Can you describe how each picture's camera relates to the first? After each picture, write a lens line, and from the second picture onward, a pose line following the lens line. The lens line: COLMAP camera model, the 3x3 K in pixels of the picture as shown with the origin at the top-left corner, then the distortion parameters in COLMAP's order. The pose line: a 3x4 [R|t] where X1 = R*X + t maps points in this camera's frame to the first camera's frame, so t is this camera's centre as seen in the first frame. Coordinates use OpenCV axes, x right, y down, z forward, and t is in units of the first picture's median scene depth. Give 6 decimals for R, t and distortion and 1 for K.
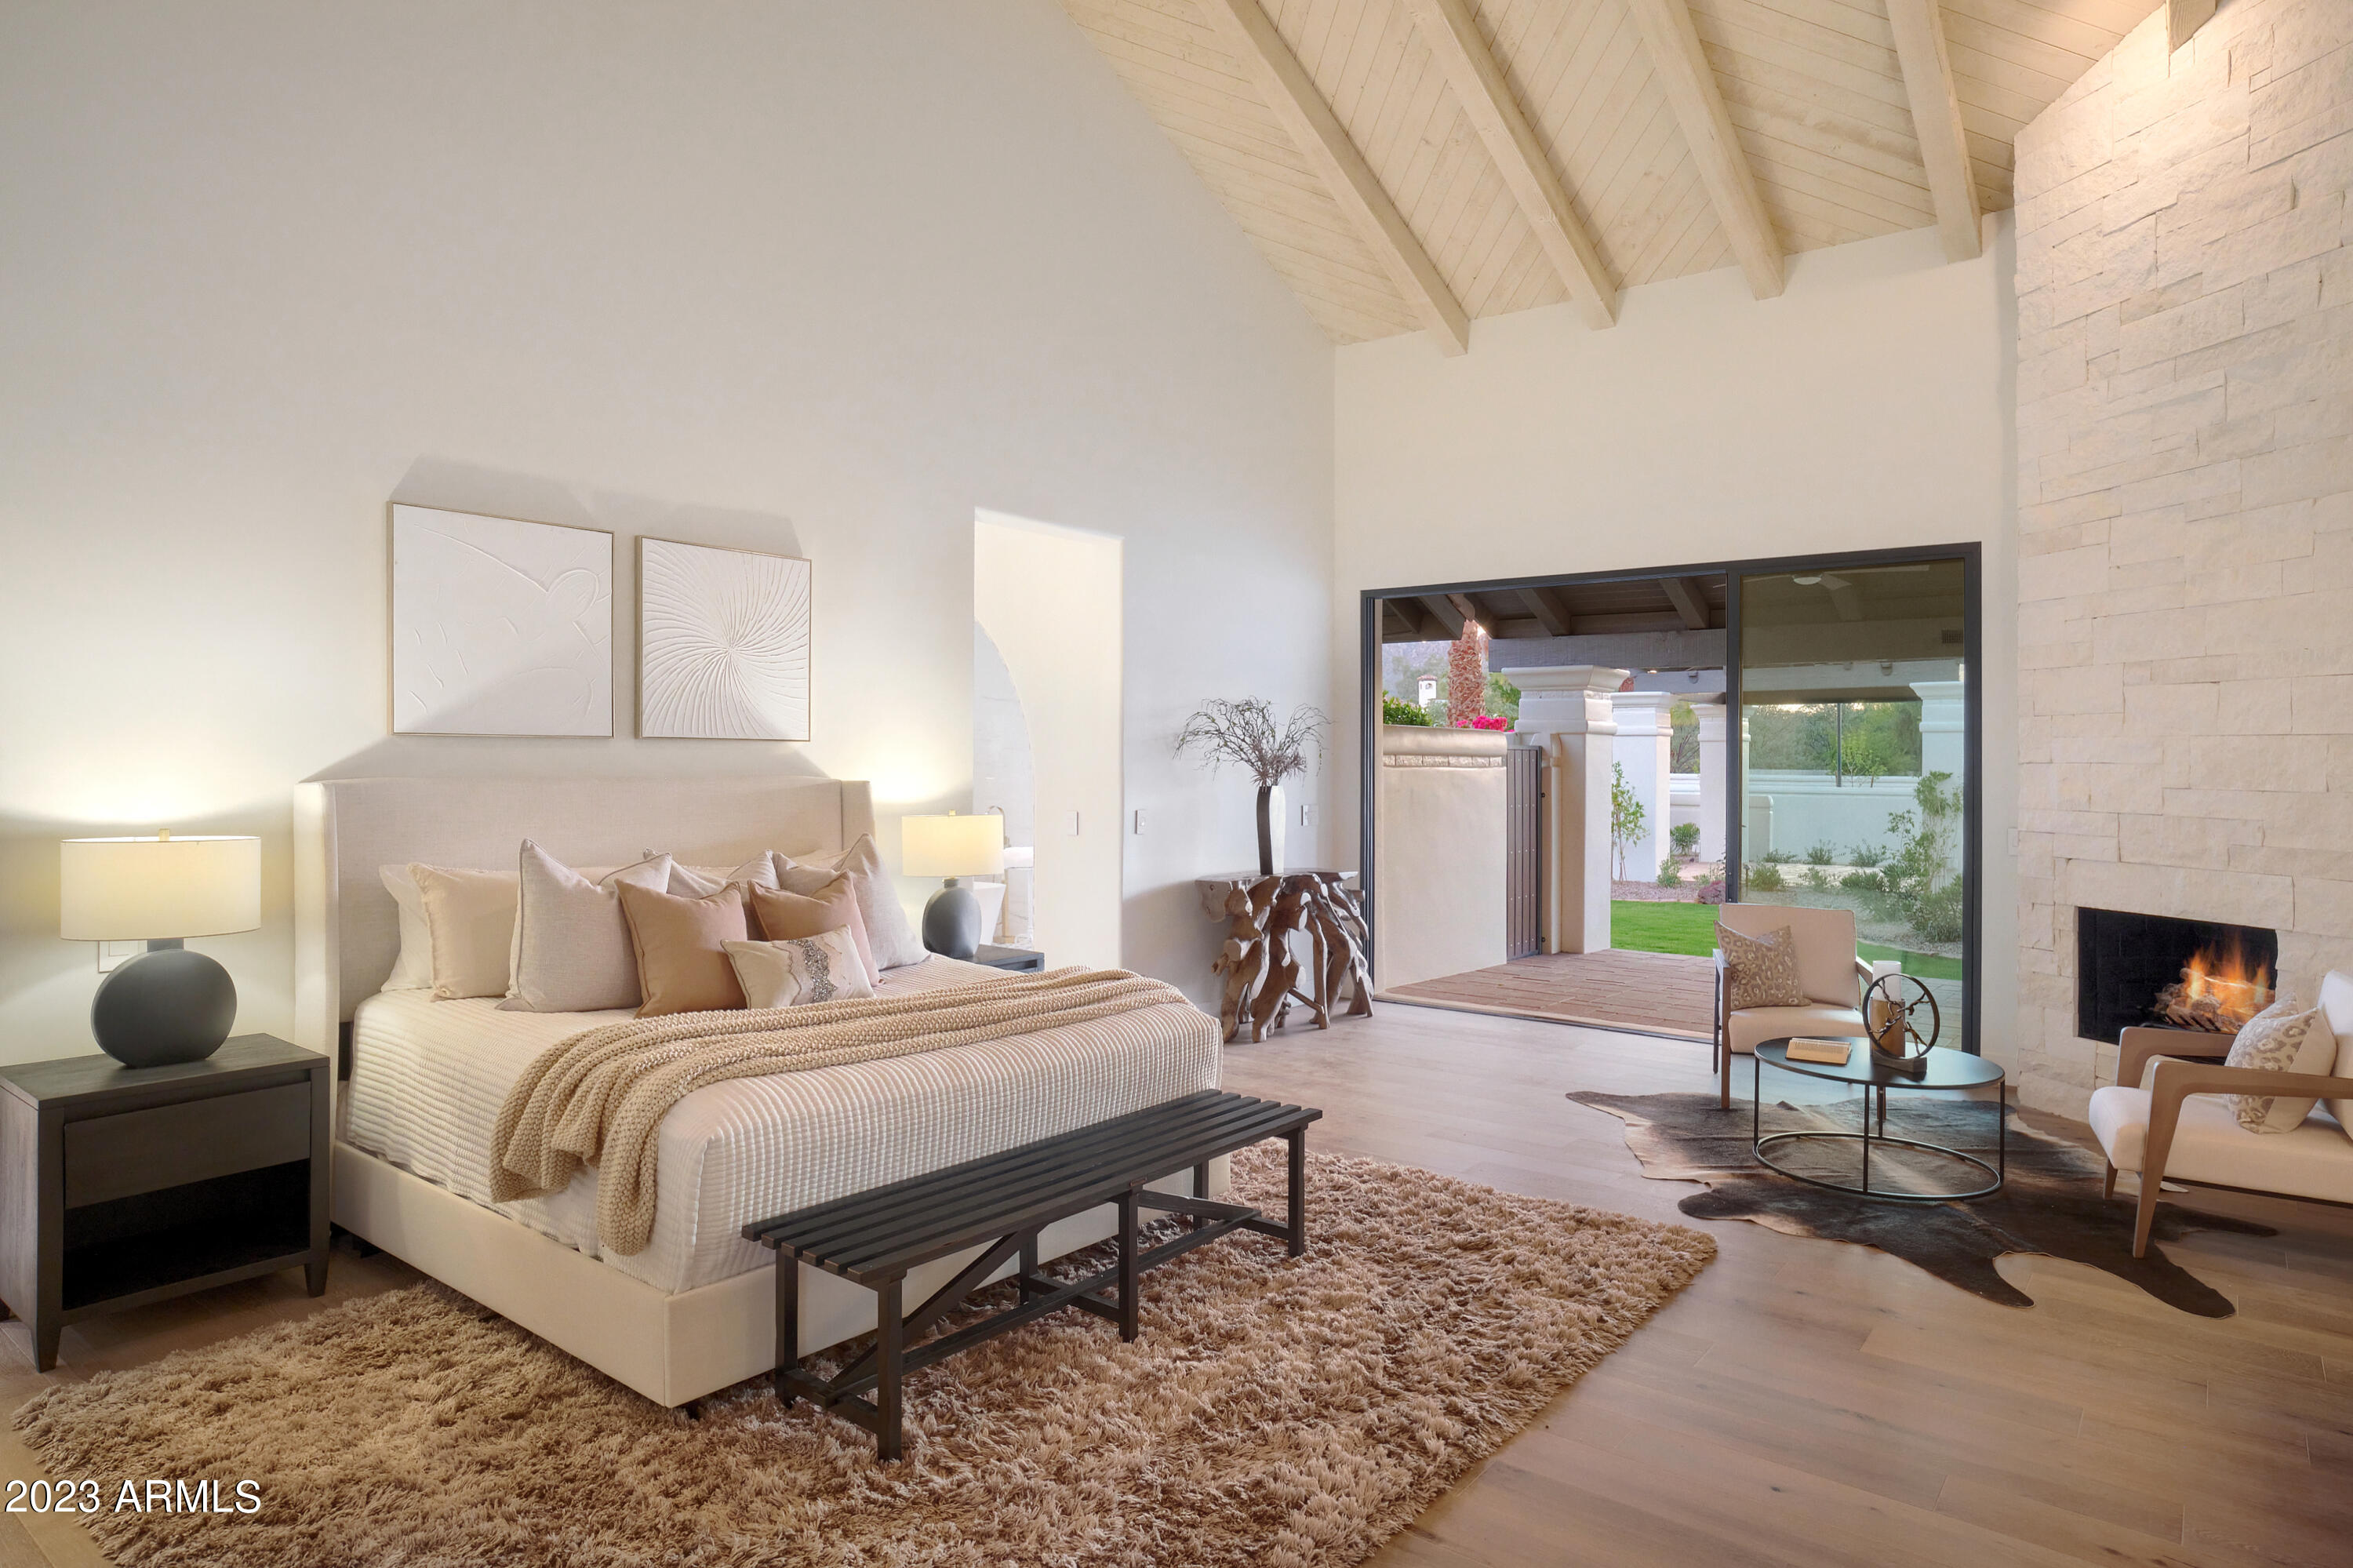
lens RADIAL K [[1408.9, 0, 1138.9], [0, 1408.9, 778.5], [0, 0, 1]] dist [-0.030214, 0.027632]
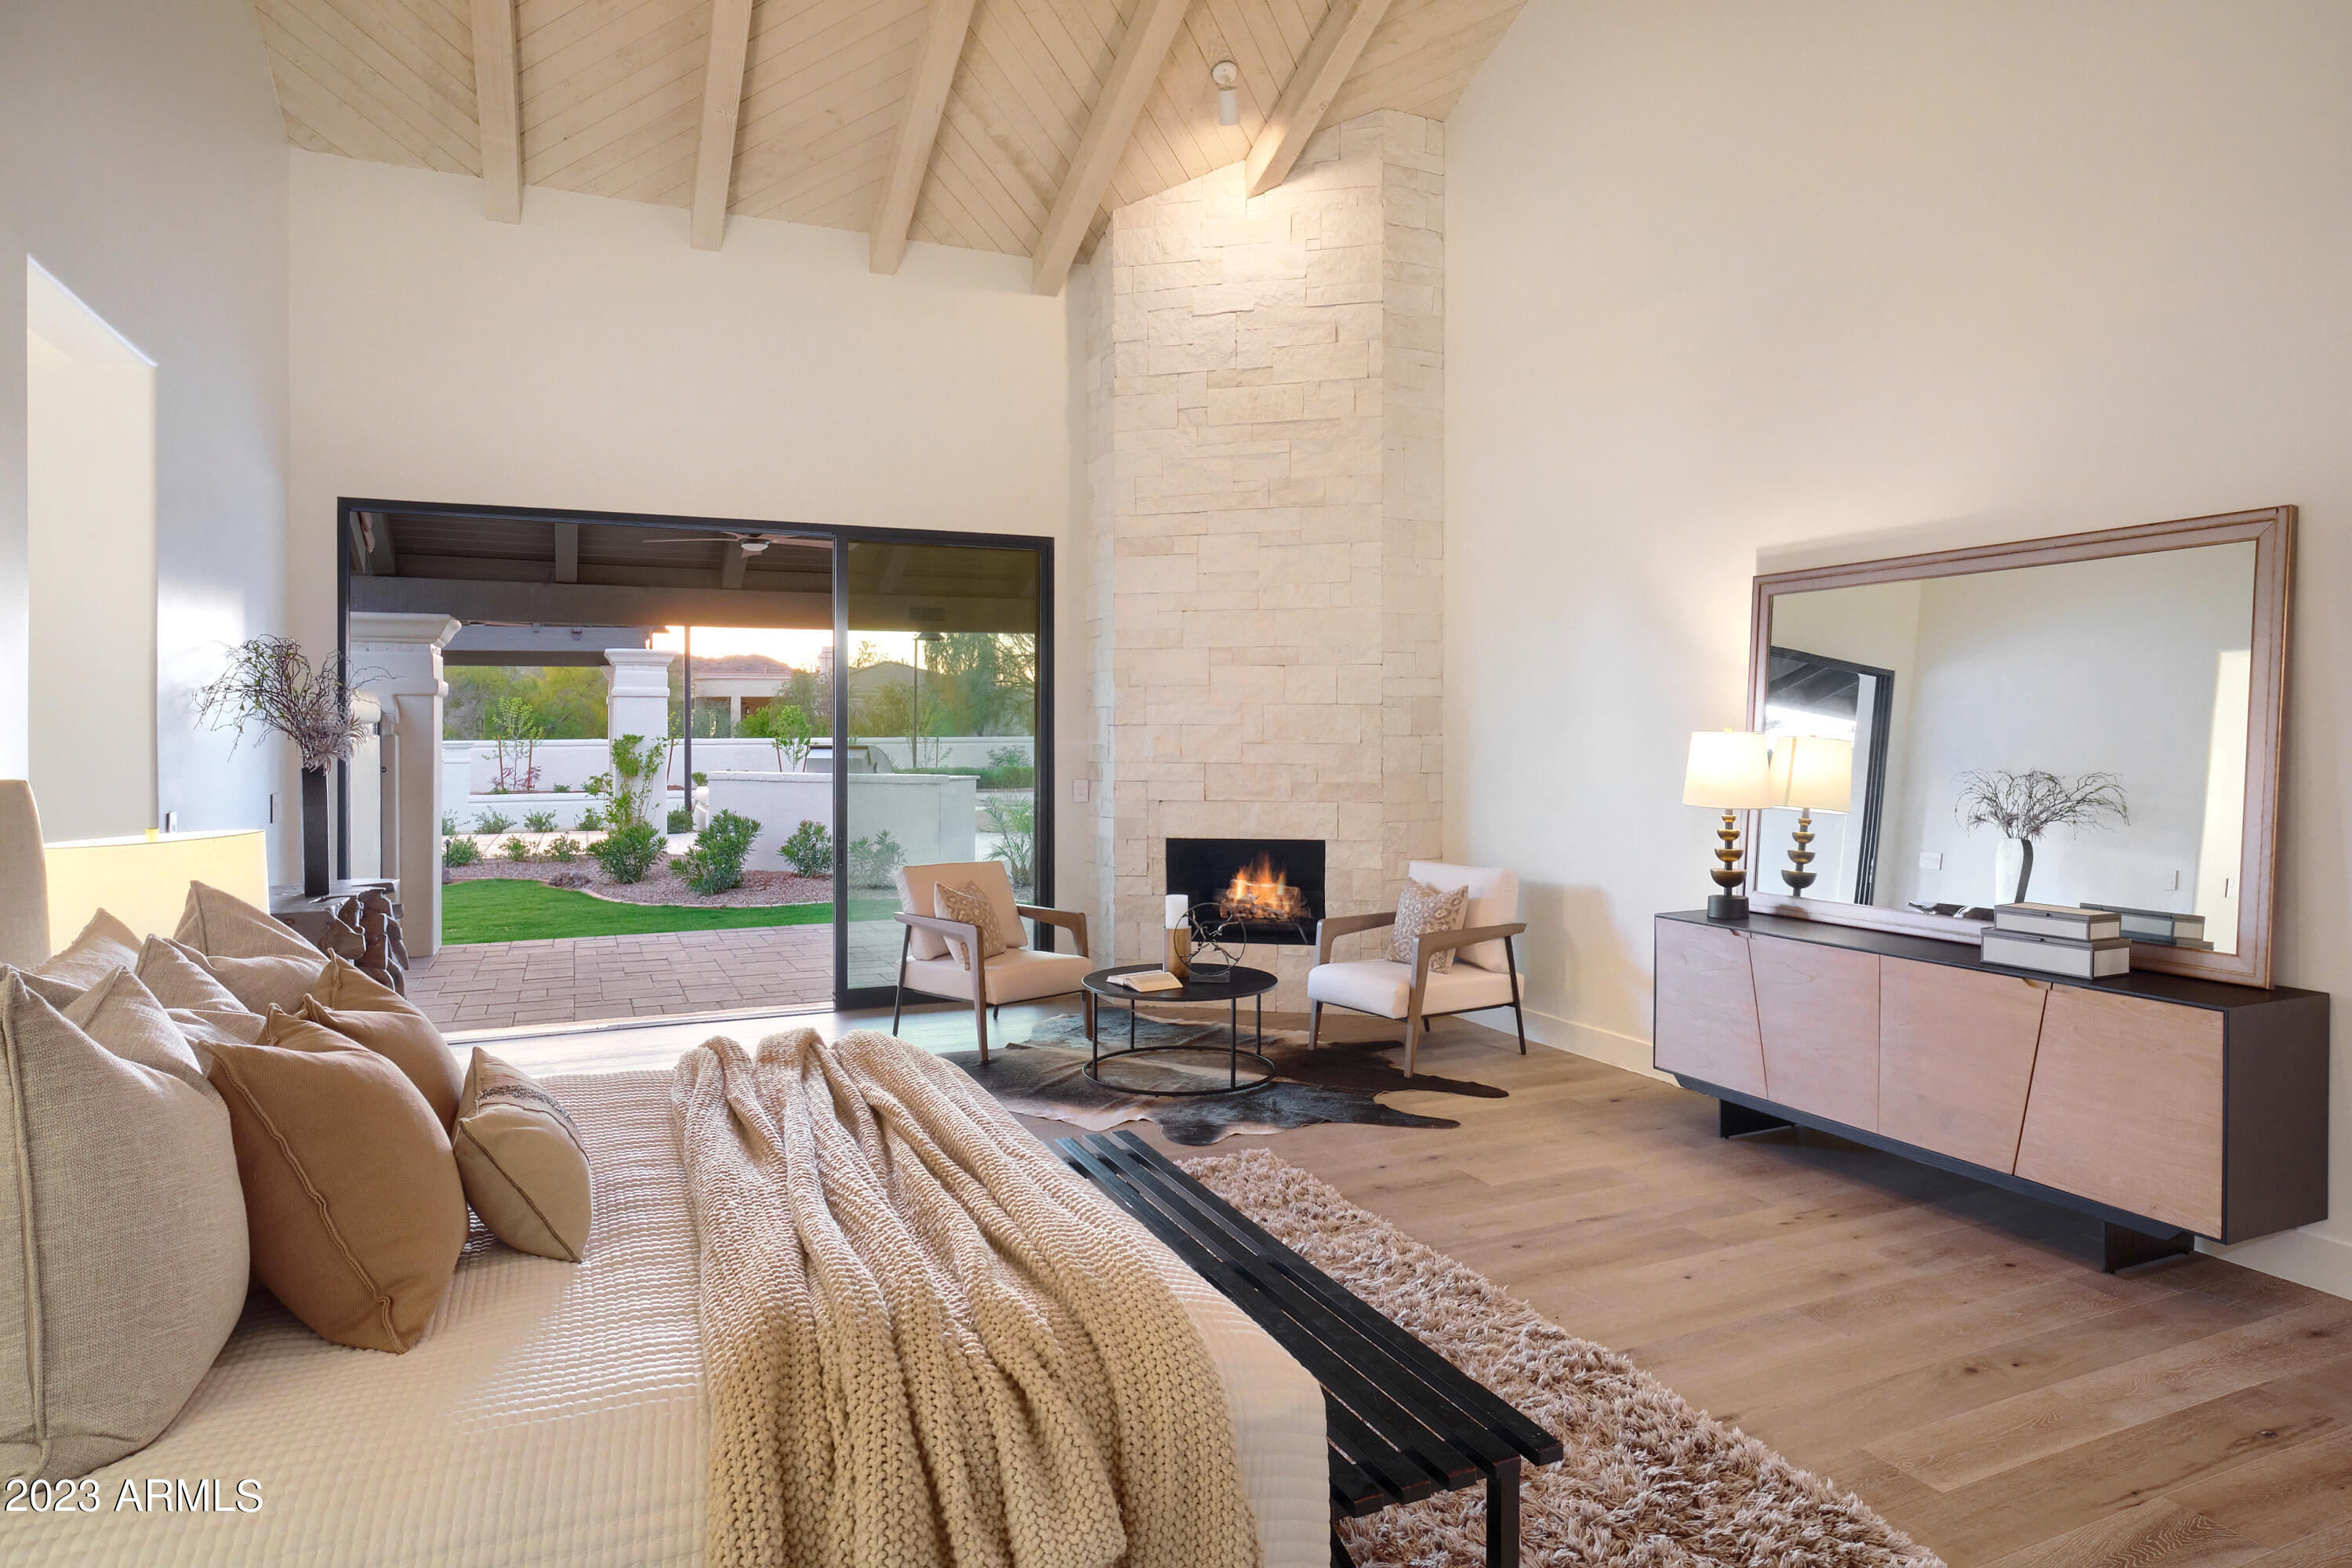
lens RADIAL K [[1386.2, 0, 1233.5], [0, 1386.2, 744.0], [0, 0, 1]] dist [-0.043130, 0.029699]
pose [[0.416644, -0.018511, 0.908881, -0.479189], [0.017470, 0.999771, 0.012354, -0.008813], [-0.908902, 0.010731, 0.416872, 0.457100]]
